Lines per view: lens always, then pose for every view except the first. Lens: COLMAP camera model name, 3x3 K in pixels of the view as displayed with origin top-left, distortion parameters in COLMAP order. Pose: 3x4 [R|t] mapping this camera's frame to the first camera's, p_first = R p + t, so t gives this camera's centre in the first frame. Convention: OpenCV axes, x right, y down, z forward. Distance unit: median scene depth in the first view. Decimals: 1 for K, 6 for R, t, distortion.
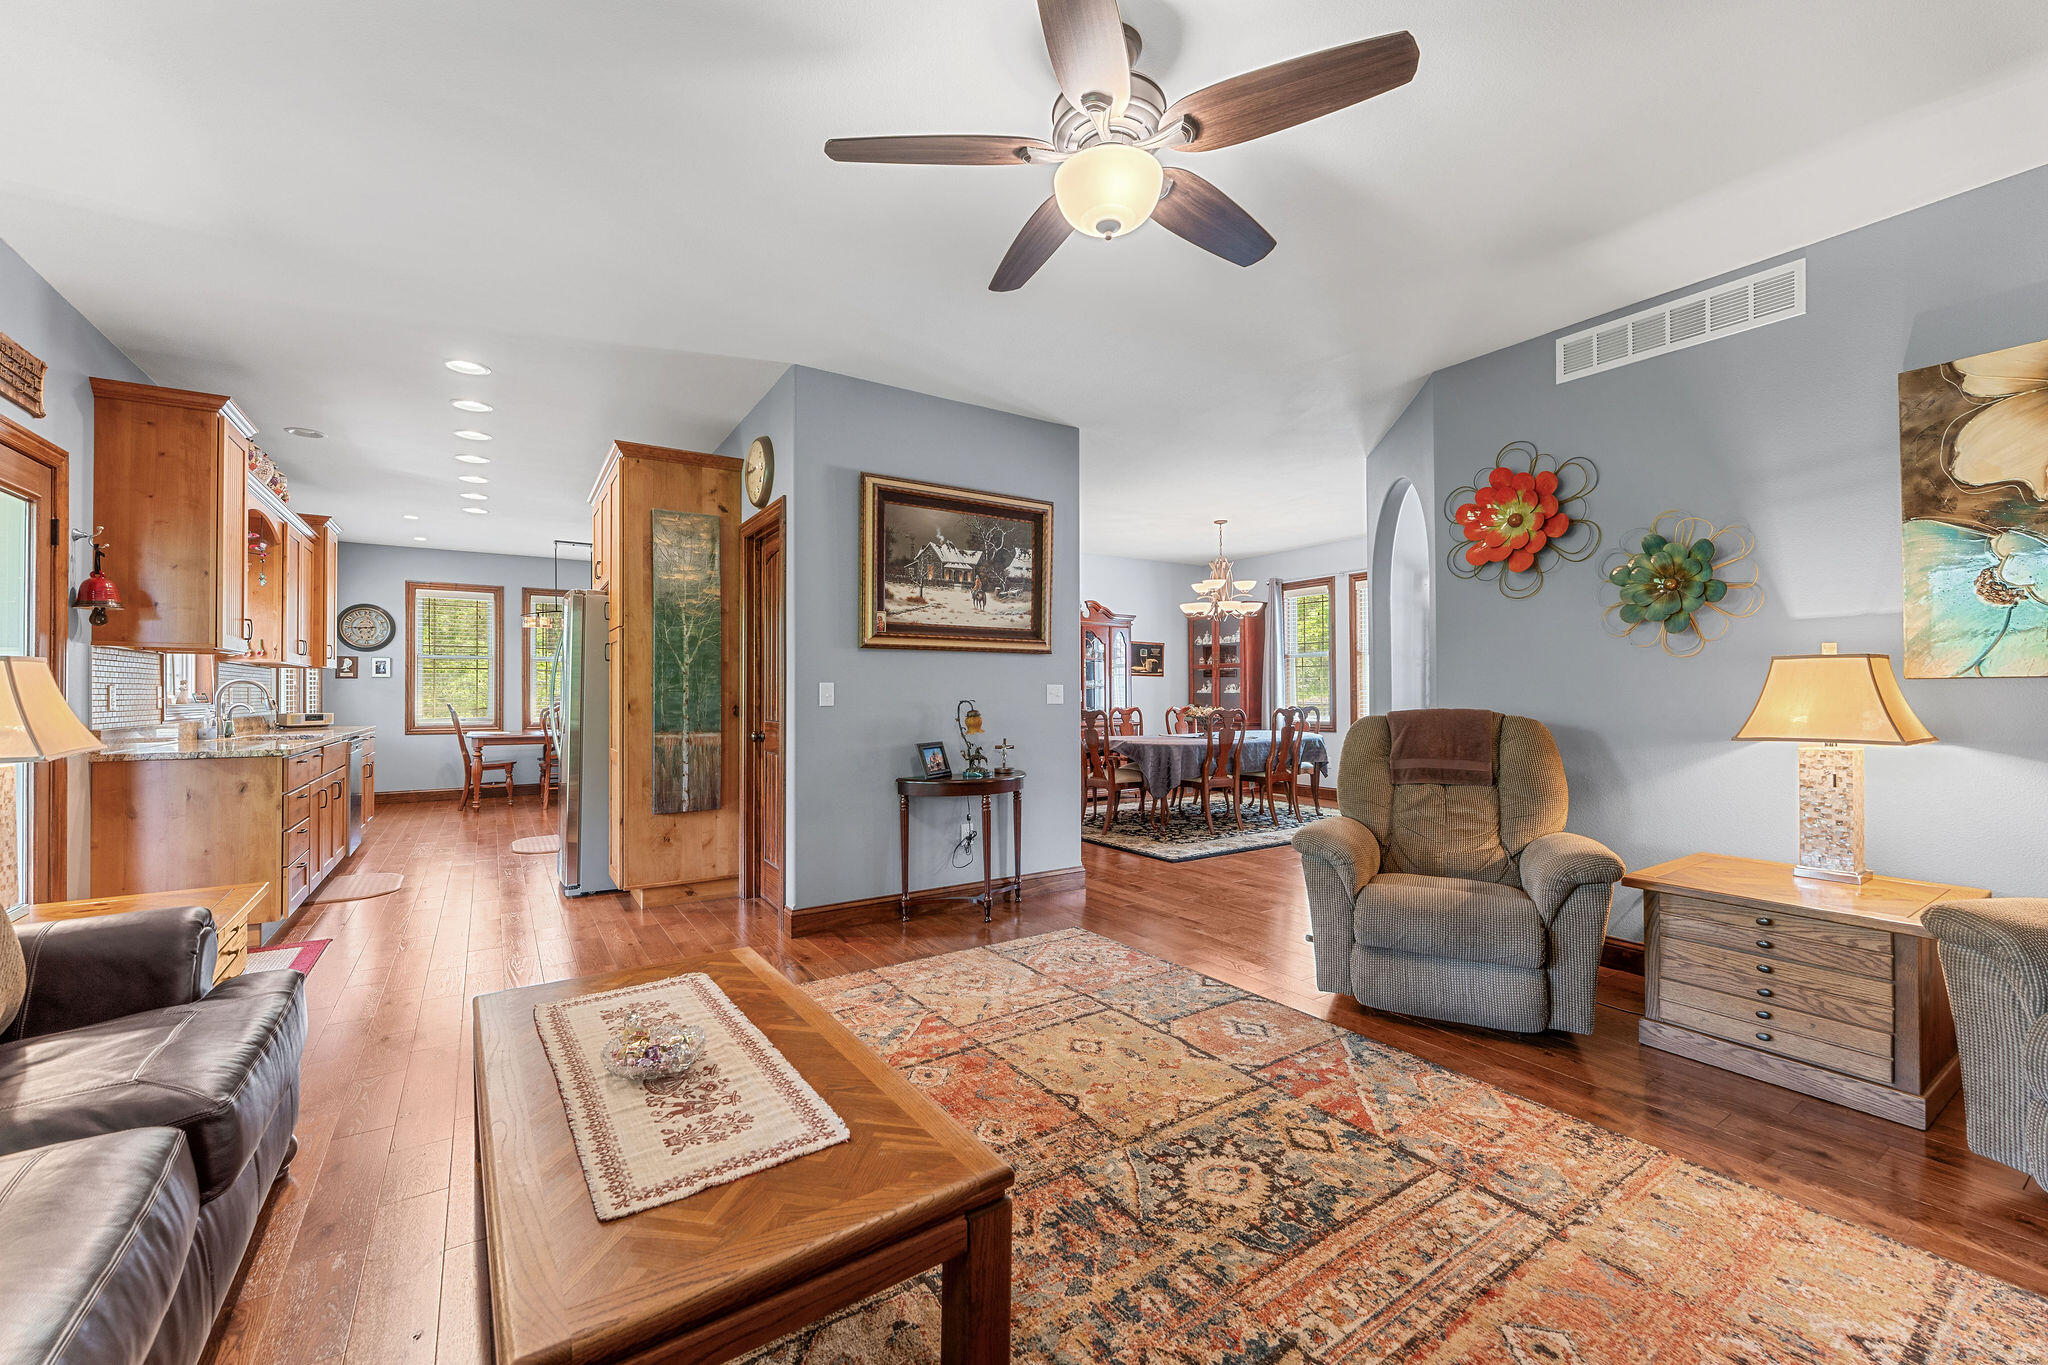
lens RADIAL K [[815.7, 0, 1025.3], [0, 815.7, 689.2], [0, 0, 1]] dist [0.000798, -0.000411]
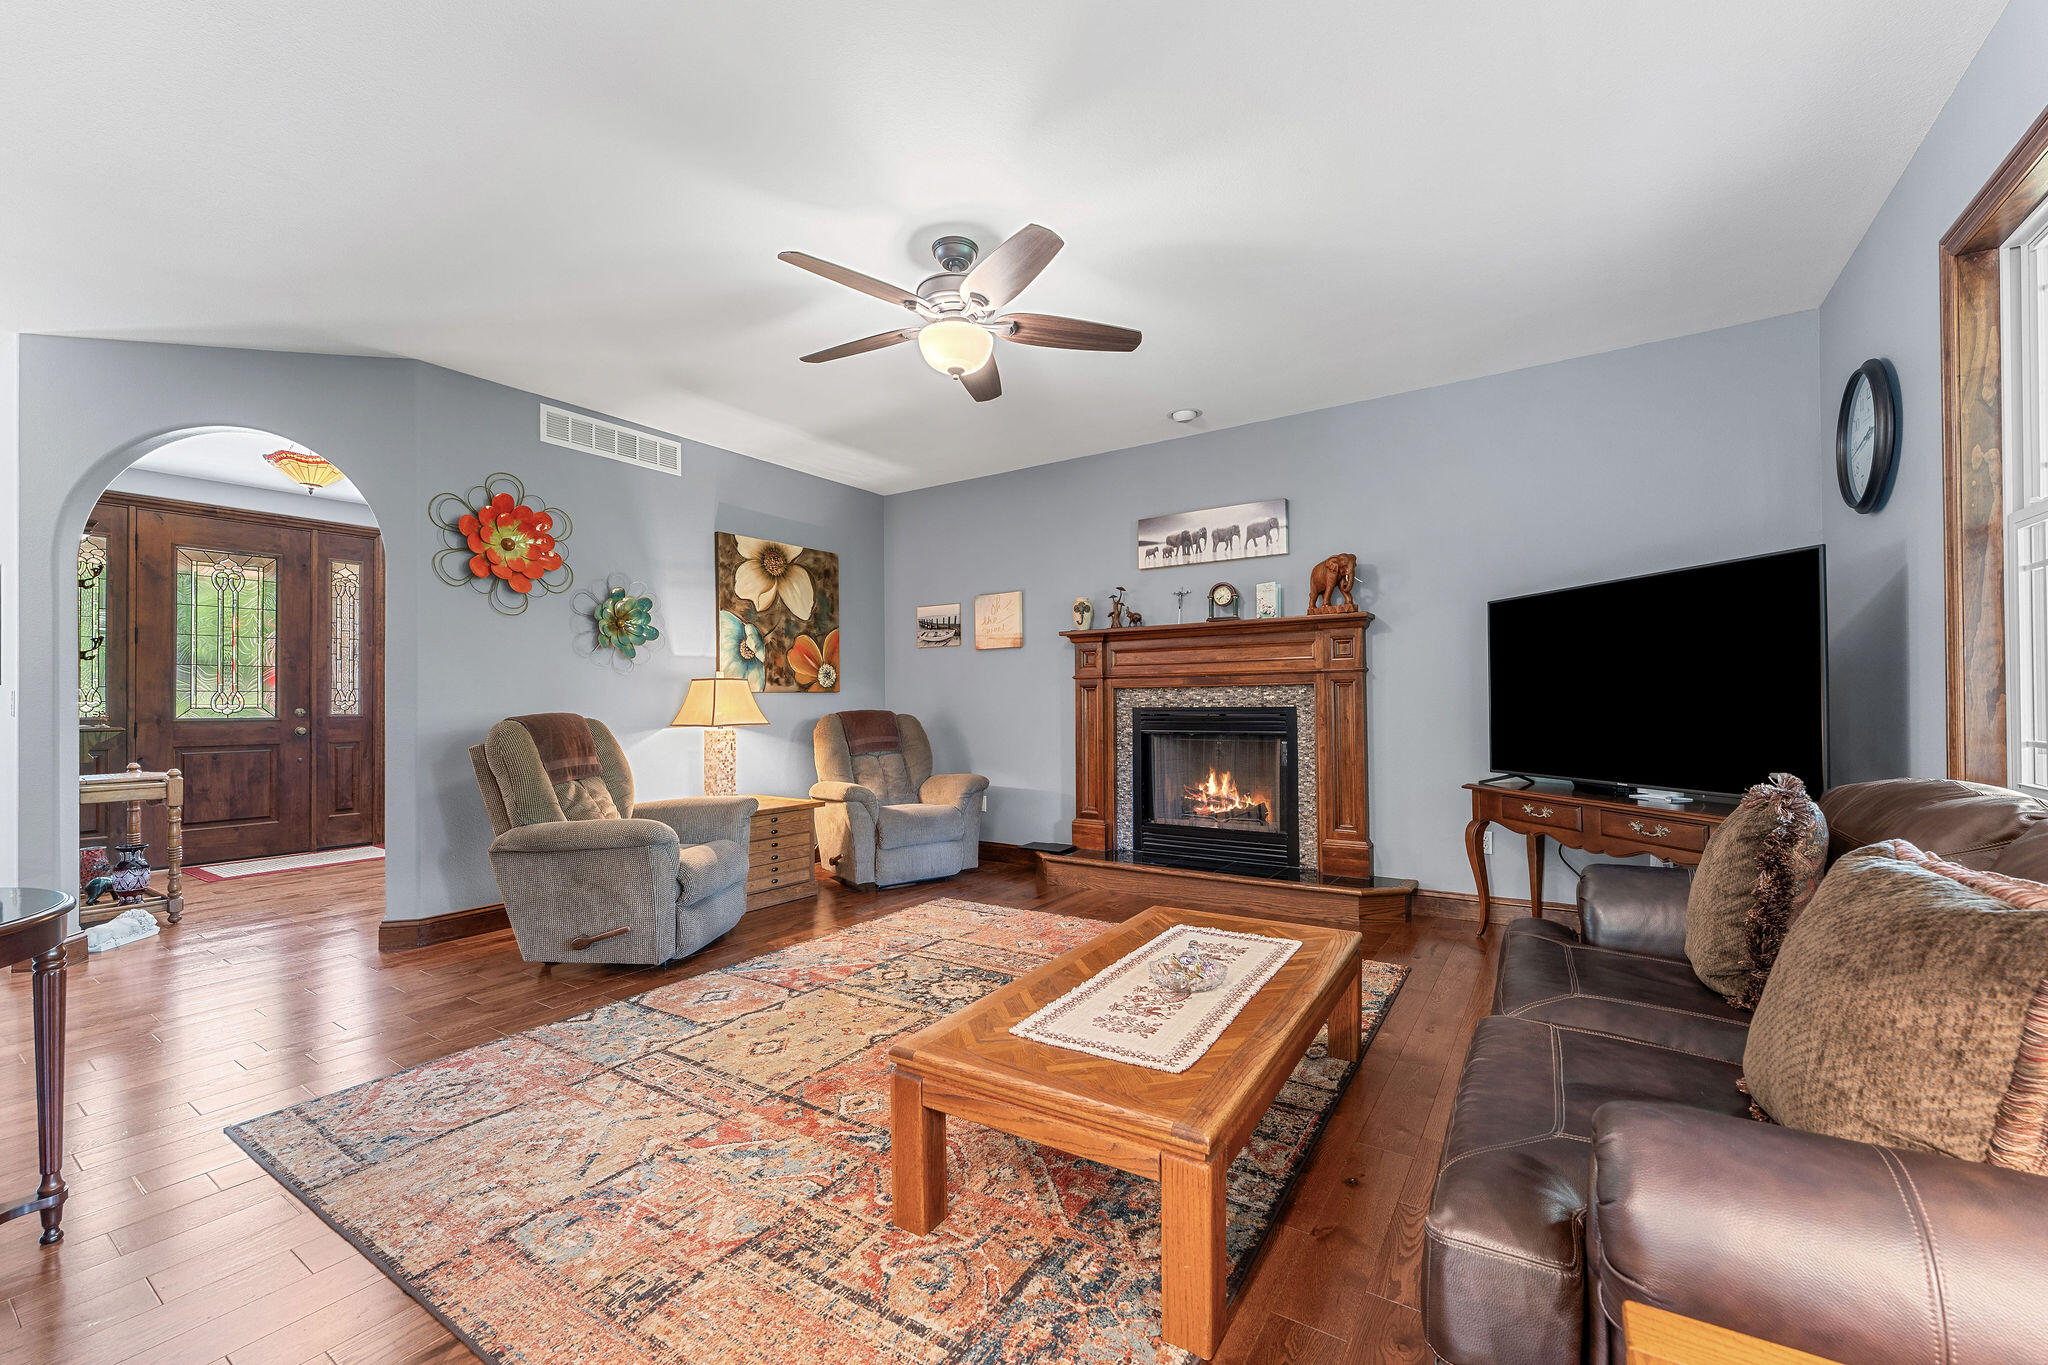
lens RADIAL K [[815.7, 0, 1020.7], [0, 815.7, 694.1], [0, 0, 1]] dist [0.000798, -0.000411]
pose [[-0.380590, 0.015059, 0.924621, -1.207032], [0.004533, 0.999886, -0.014419, 0.028618], [-0.924733, -0.001297, -0.380615, 1.362456]]
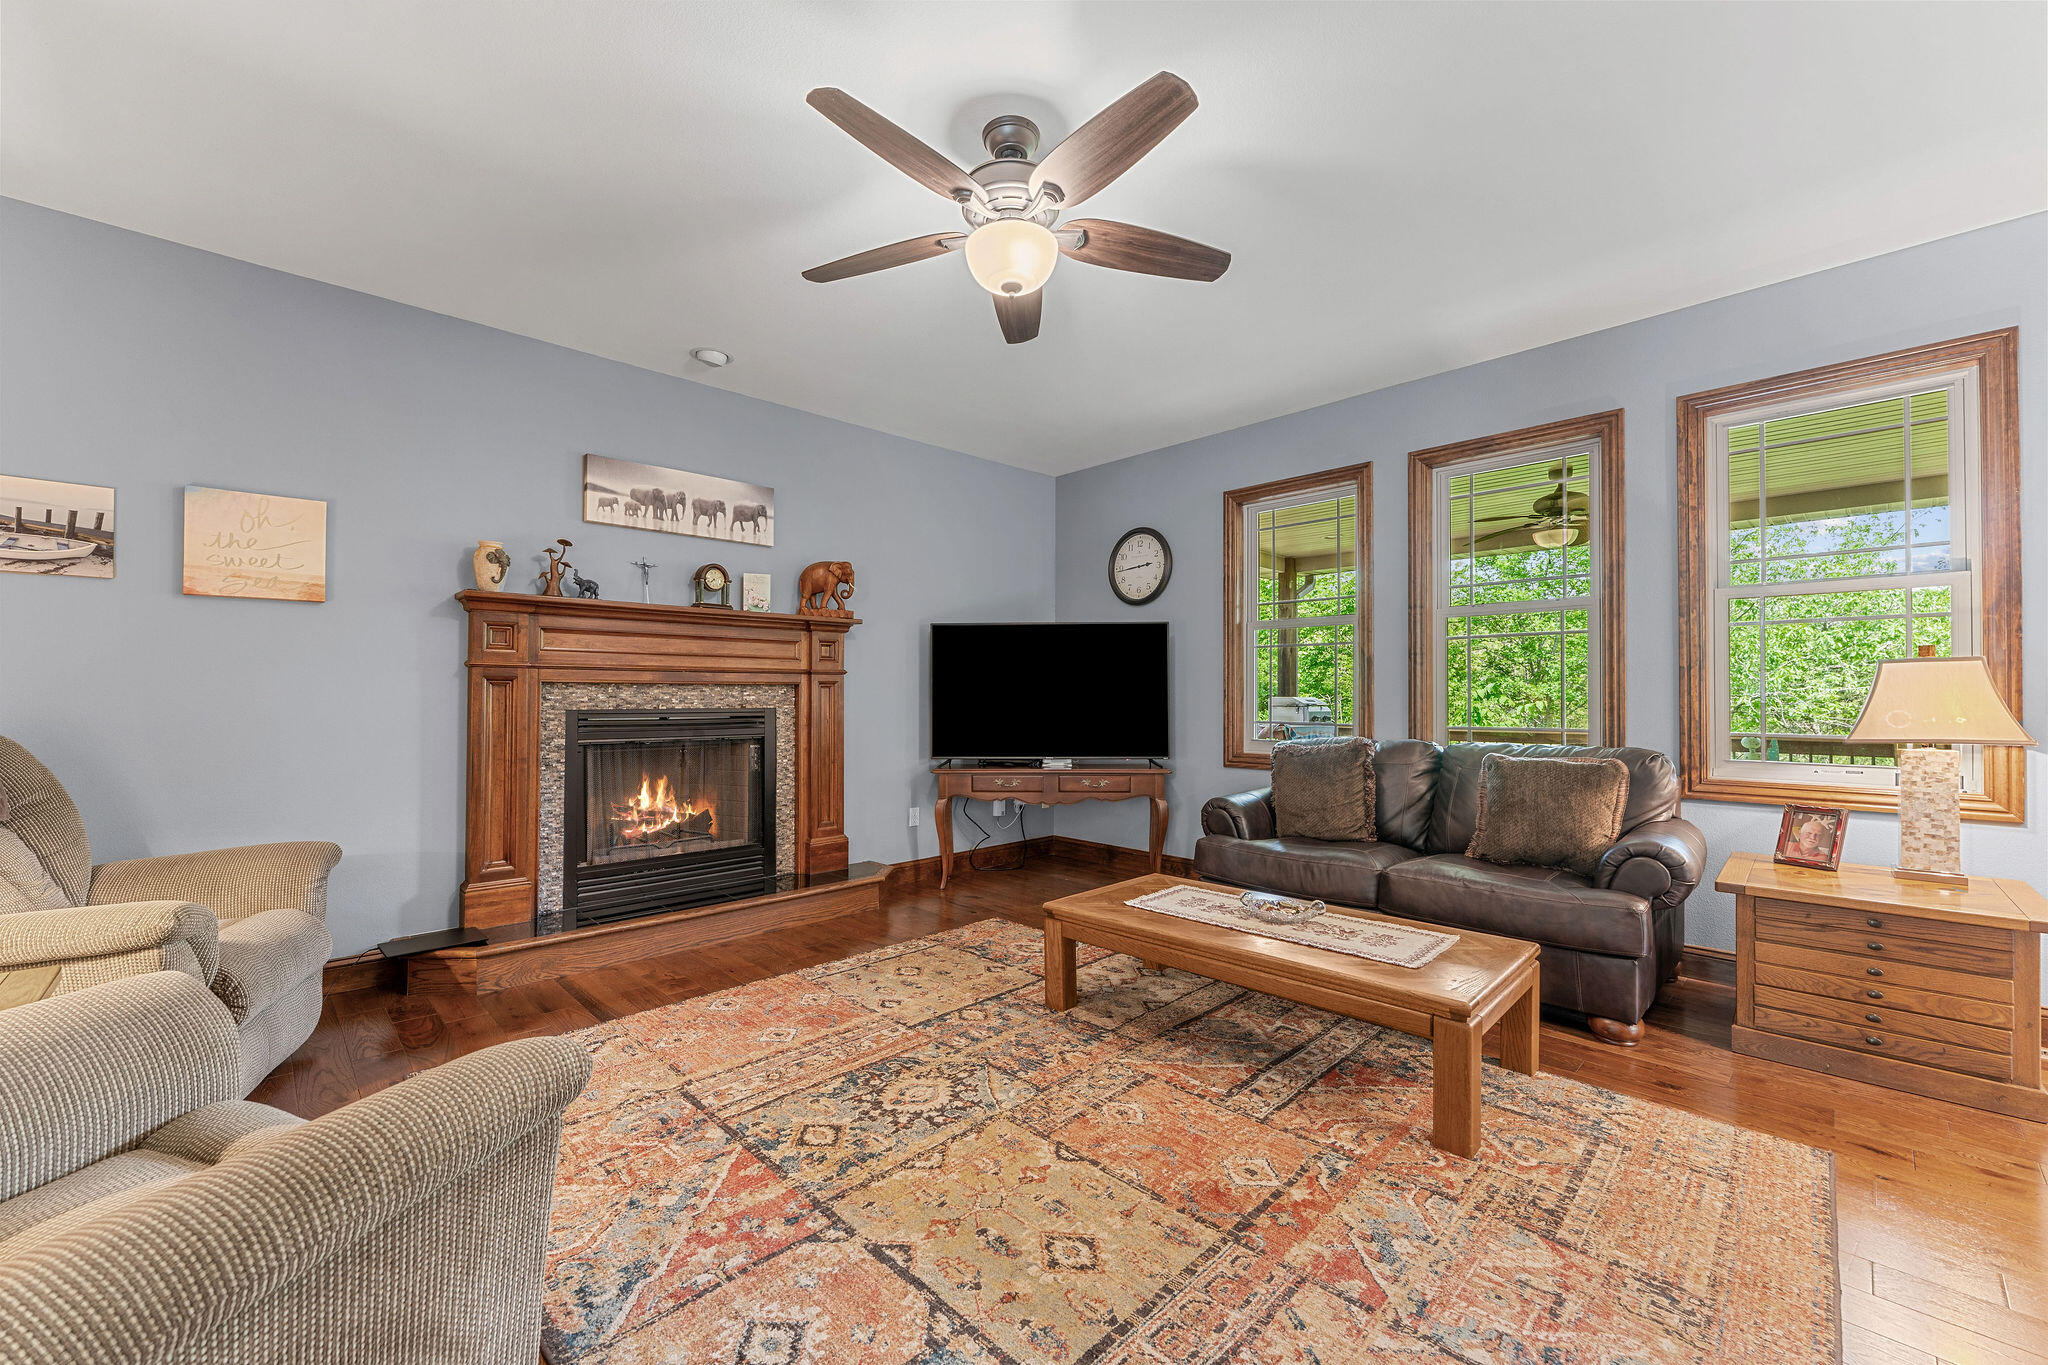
lens RADIAL K [[815.7, 0, 1013.7], [0, 815.7, 690.8], [0, 0, 1]] dist [0.000798, -0.000411]
pose [[-0.985679, 0.000537, -0.168629, 0.278213], [0.002718, 0.999916, -0.012705, 0.018779], [0.168608, -0.012981, -0.985598, 2.011778]]
